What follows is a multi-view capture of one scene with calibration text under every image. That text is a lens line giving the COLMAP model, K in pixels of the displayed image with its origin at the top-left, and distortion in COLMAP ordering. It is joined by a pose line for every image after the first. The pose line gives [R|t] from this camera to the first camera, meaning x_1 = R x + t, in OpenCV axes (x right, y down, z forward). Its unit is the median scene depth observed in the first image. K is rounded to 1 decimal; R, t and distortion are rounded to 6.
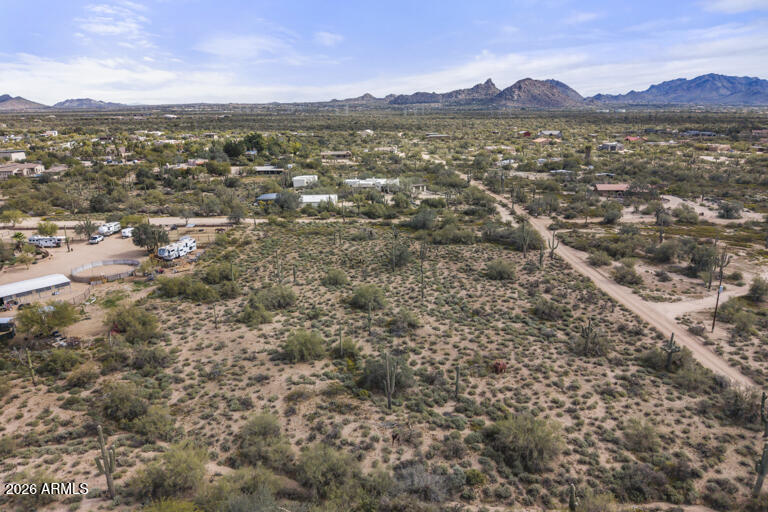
lens RADIAL K [[519.0, 0, 397.3], [0, 519.0, 255.9], [0, 0, 1]] dist [0.025979, -0.035036]
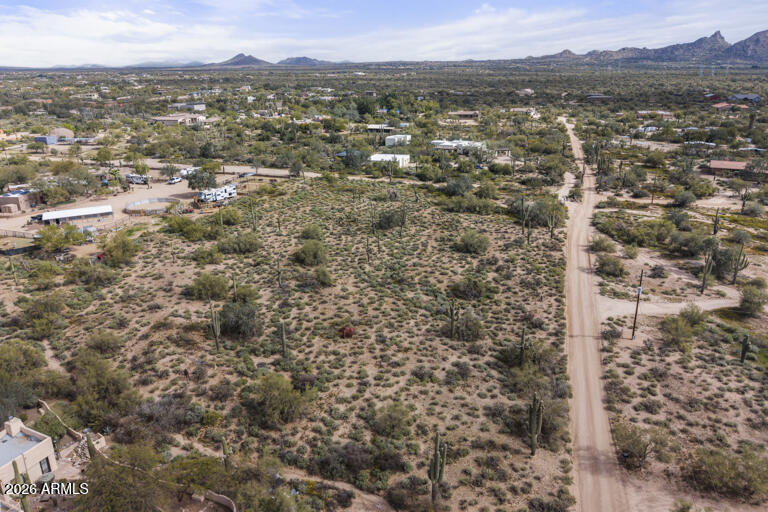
lens RADIAL K [[519.0, 0, 397.3], [0, 519.0, 255.9], [0, 0, 1]] dist [0.025979, -0.035036]
pose [[0.937055, 0.121115, -0.327503, 0.414807], [-0.096783, 0.991259, 0.089664, -0.023006], [0.335500, -0.052324, 0.940586, 0.064998]]
